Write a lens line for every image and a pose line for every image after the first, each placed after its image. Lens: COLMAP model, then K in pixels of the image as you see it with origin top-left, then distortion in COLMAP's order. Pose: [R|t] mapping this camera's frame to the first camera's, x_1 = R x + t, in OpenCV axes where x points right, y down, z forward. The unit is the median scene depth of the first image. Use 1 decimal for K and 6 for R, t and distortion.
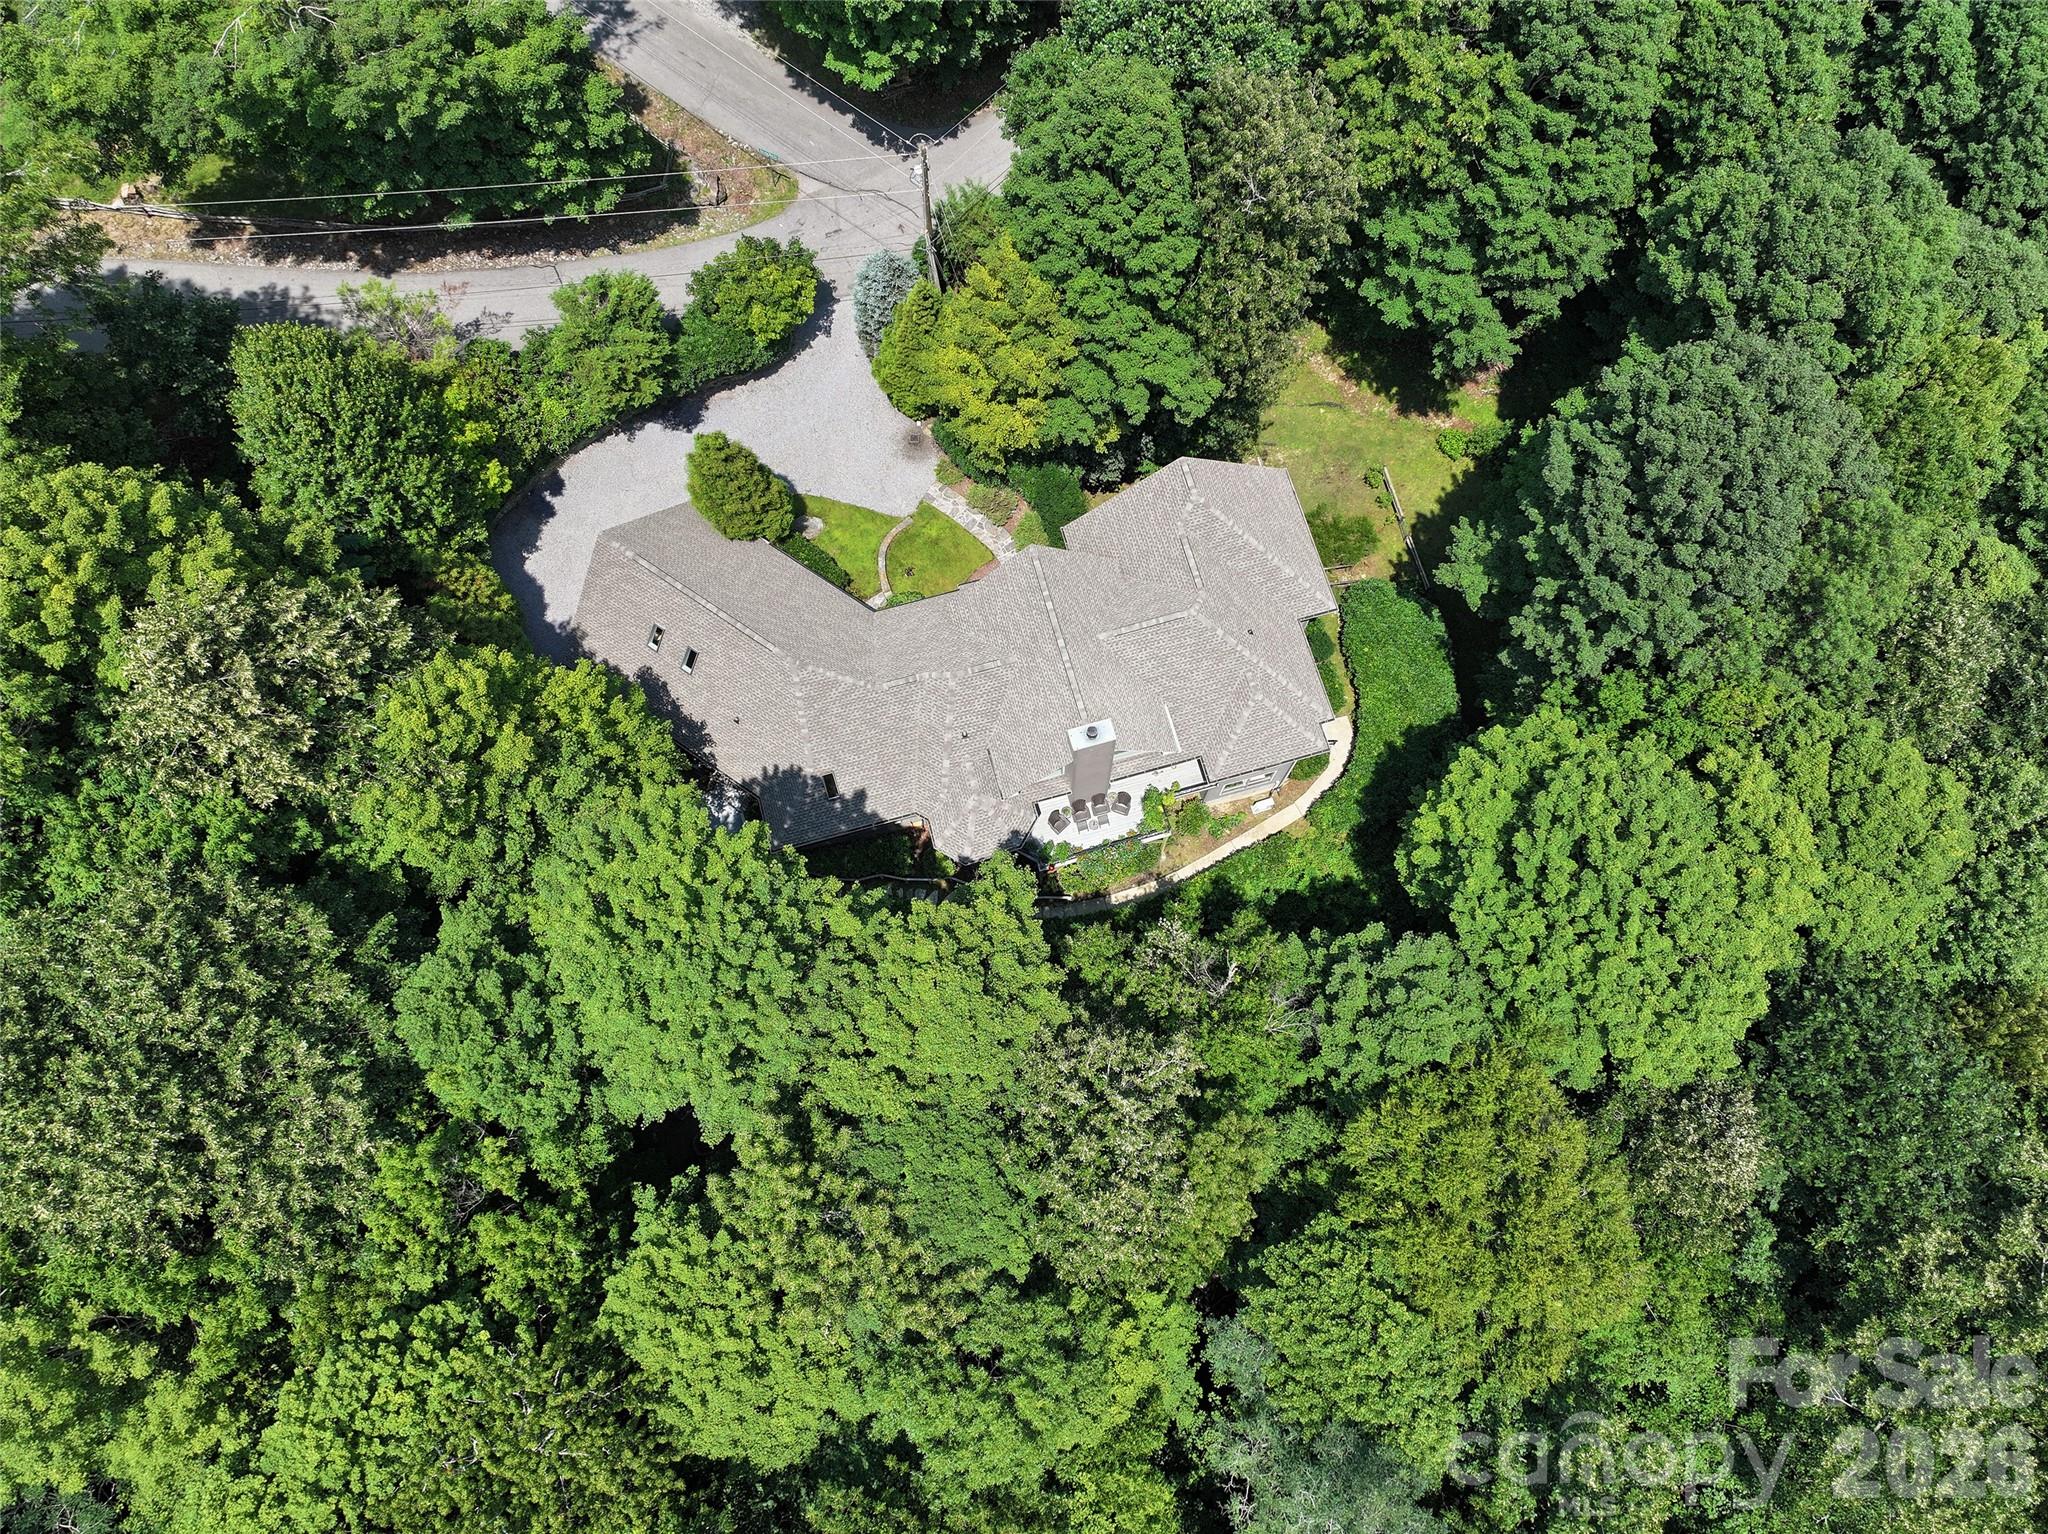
lens RADIAL K [[1412.4, 0, 1023.3], [0, 1412.4, 765.8], [0, 0, 1]] dist [0.006954, -0.001184]
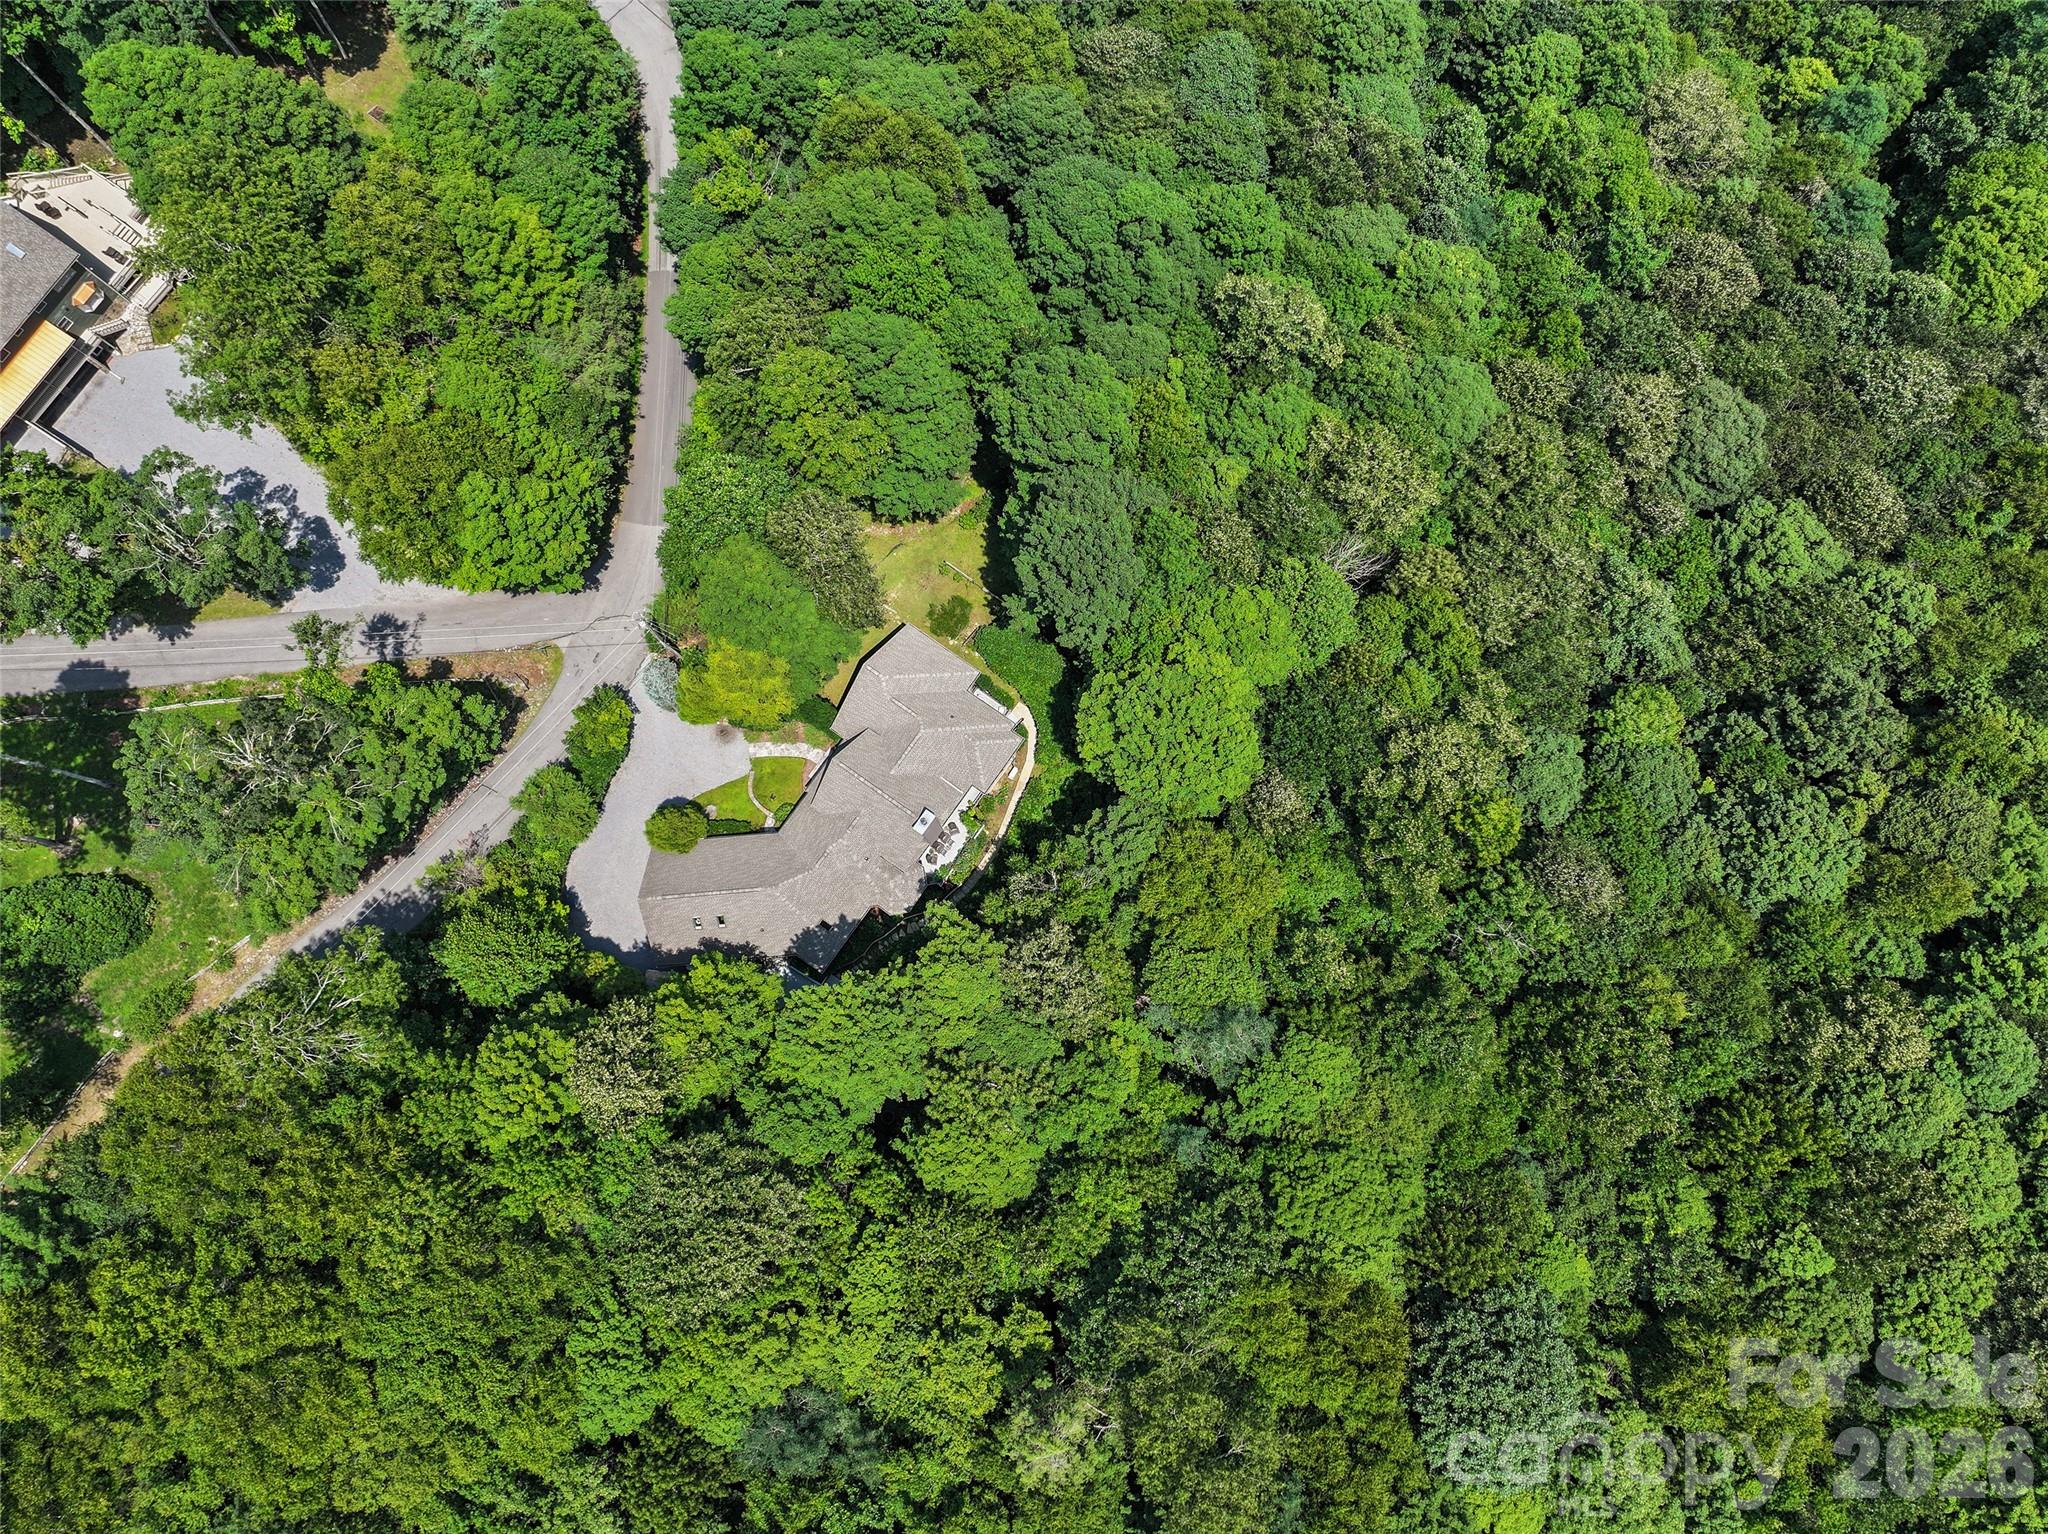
lens RADIAL K [[1412.4, 0, 1023.0], [0, 1412.4, 764.4], [0, 0, 1]] dist [0.006954, -0.001184]
pose [[0.776273, -0.621200, 0.107287, -0.004610], [0.608018, 0.782737, 0.132805, -0.243737], [-0.166476, -0.037861, 0.985318, -0.871037]]
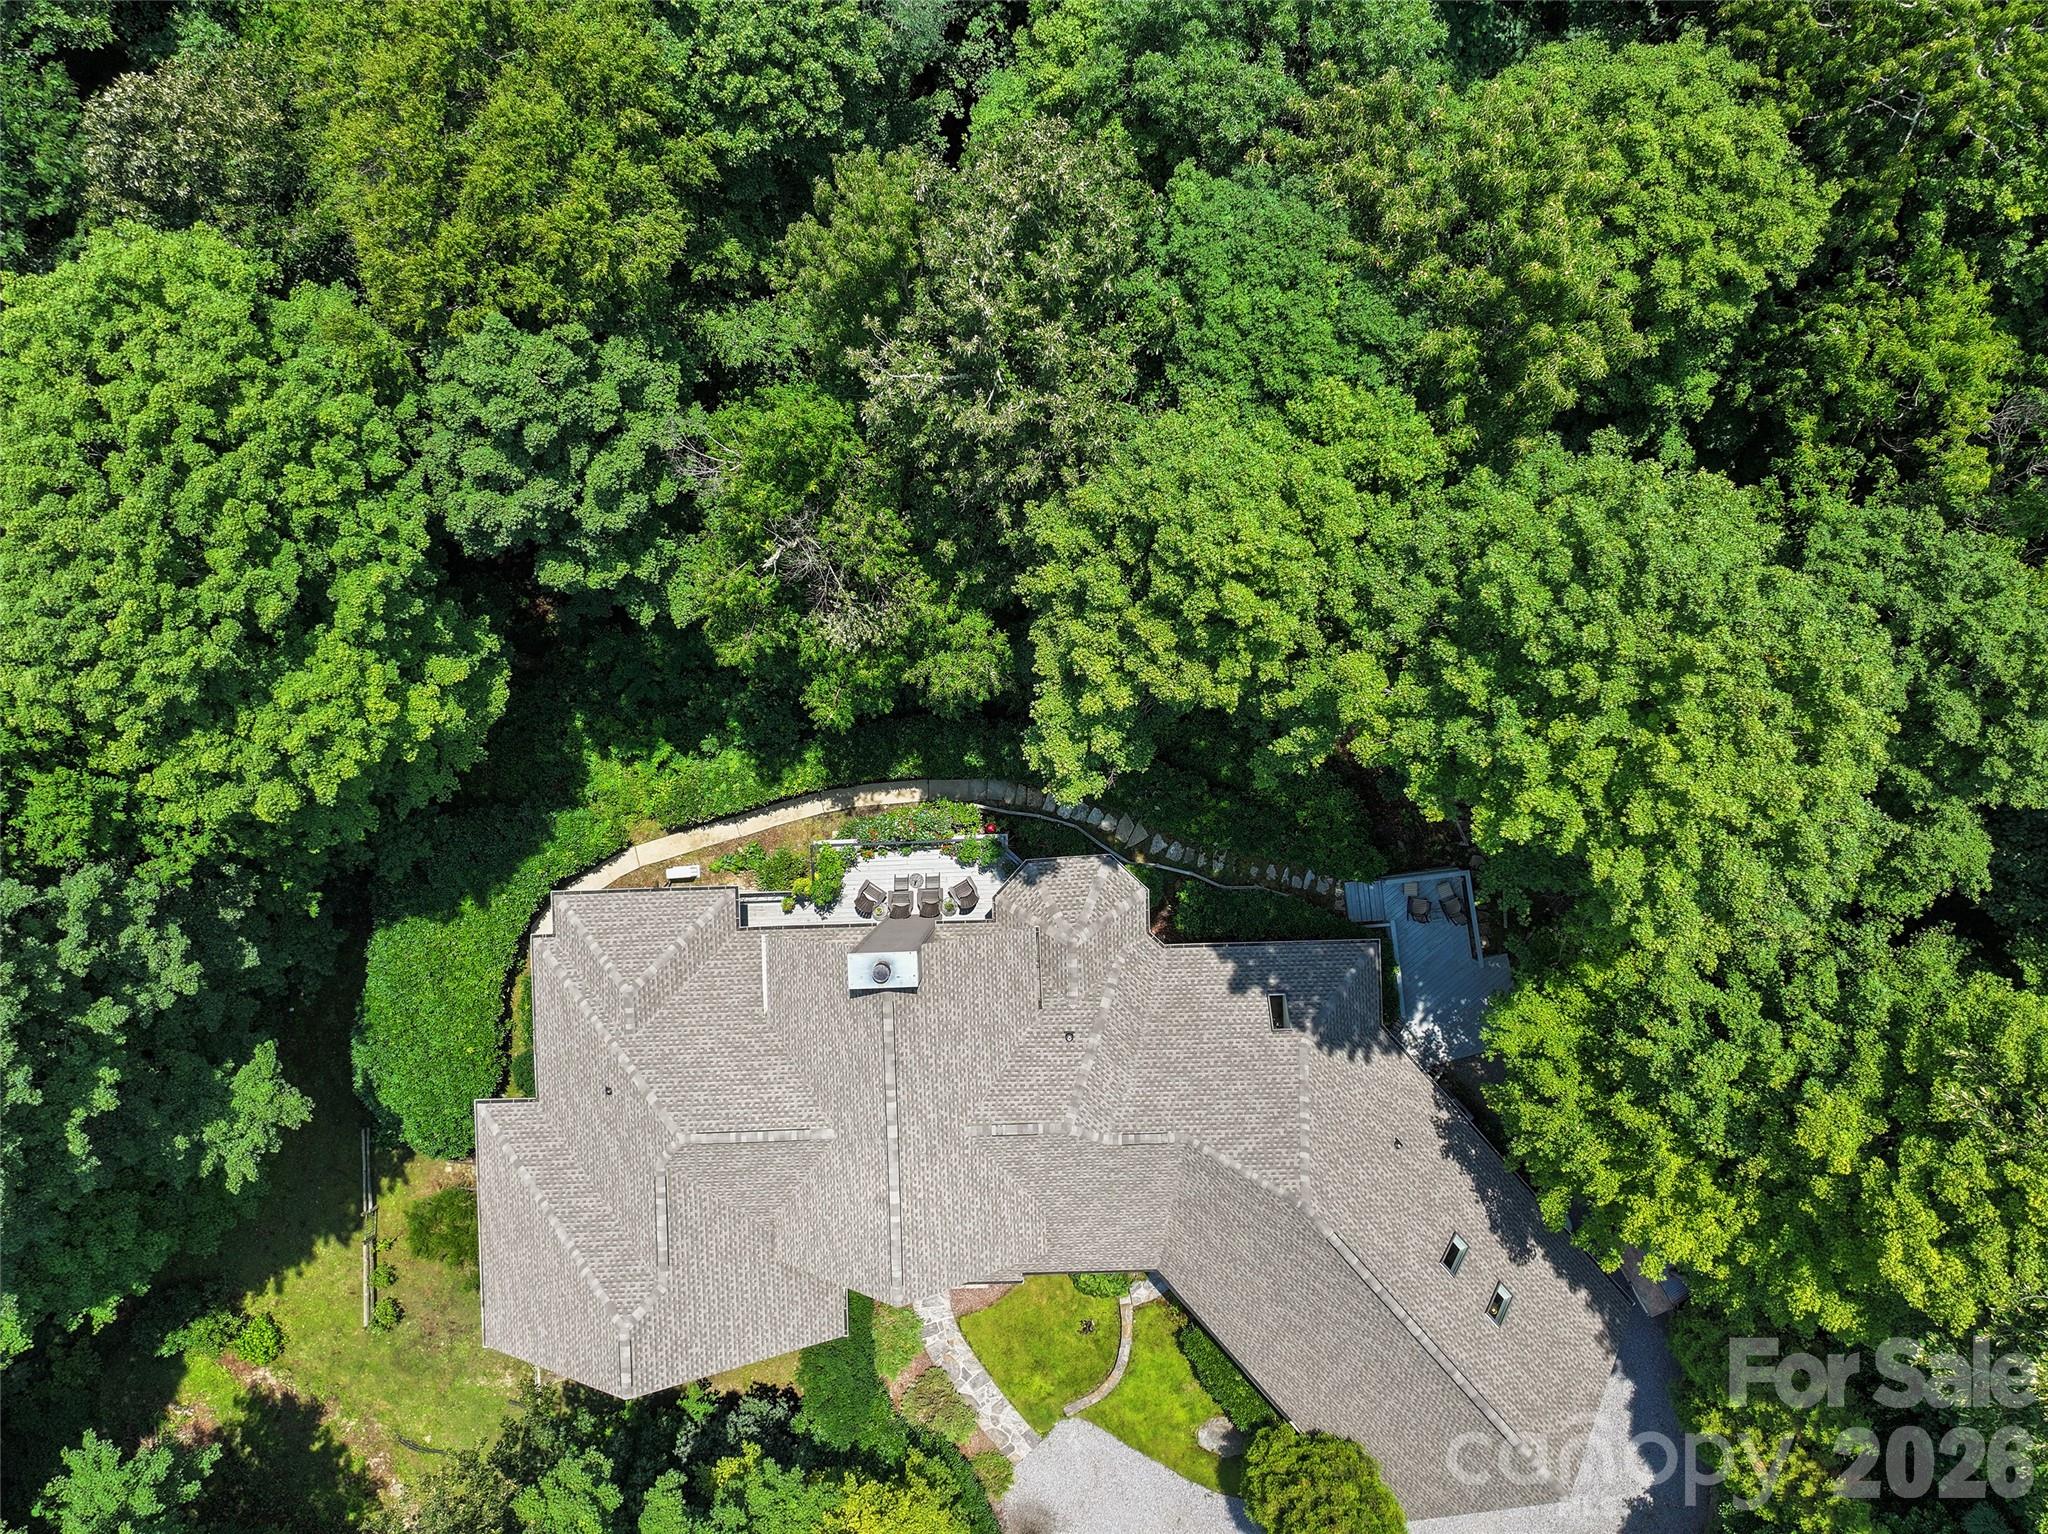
lens RADIAL K [[1412.4, 0, 1038.9], [0, 1412.4, 759.7], [0, 0, 1]] dist [0.006954, -0.001184]
pose [[-0.971116, -0.237521, 0.022737, -0.011886], [0.234432, -0.932035, 0.276318, -0.088985], [-0.044440, 0.273667, 0.960797, 0.329092]]
